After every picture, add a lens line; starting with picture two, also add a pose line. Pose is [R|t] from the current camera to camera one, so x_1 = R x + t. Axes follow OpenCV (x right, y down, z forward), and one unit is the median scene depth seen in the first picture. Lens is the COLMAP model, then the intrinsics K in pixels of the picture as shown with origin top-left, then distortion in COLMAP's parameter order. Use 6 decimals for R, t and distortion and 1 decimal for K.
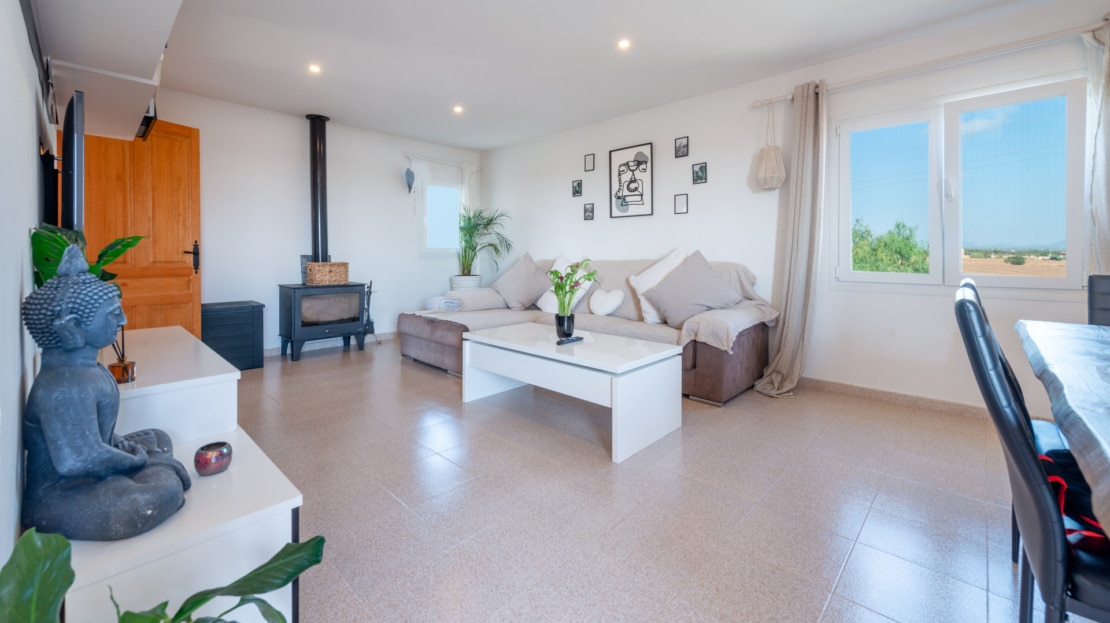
lens RADIAL K [[439.6, 0, 556.1], [0, 439.6, 252.9], [0, 0, 1]] dist [-0.000233, -0.000011]
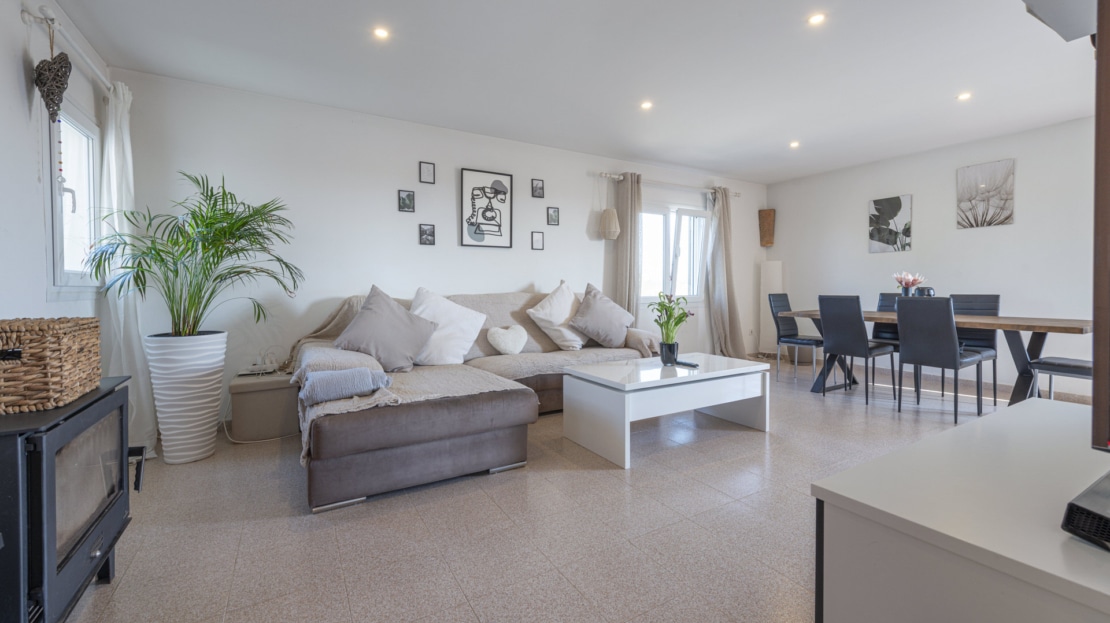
lens RADIAL K [[439.6, 0, 555.9], [0, 439.6, 295.2], [0, 0, 1]] dist [-0.000233, -0.000011]
pose [[0.265821, -0.022913, 0.963750, -0.692015], [0.000692, 0.999722, 0.023578, -0.002141], [-0.964022, -0.005600, 0.265762, 0.610876]]
